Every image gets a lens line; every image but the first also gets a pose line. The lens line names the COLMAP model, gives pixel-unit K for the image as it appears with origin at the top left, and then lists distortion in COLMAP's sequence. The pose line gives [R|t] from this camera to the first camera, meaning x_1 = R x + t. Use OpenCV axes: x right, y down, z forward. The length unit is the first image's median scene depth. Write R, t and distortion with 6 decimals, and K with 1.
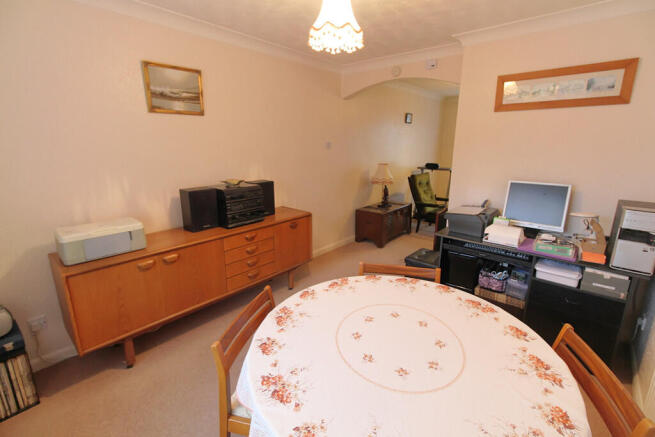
lens RADIAL K [[301.8, 0, 329.6], [0, 301.8, 217.2], [0, 0, 1]] dist [0.001917, 0.000017]
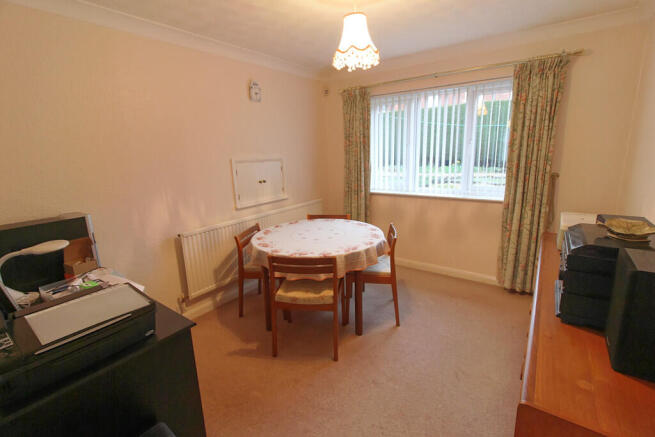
lens RADIAL K [[301.8, 0, 325.6], [0, 301.8, 216.2], [0, 0, 1]] dist [0.001917, 0.000017]
pose [[-0.997386, 0.038336, -0.061251, 0.266730], [0.006707, 0.893116, 0.449776, -0.631967], [0.071947, 0.448190, -0.891038, 2.573550]]
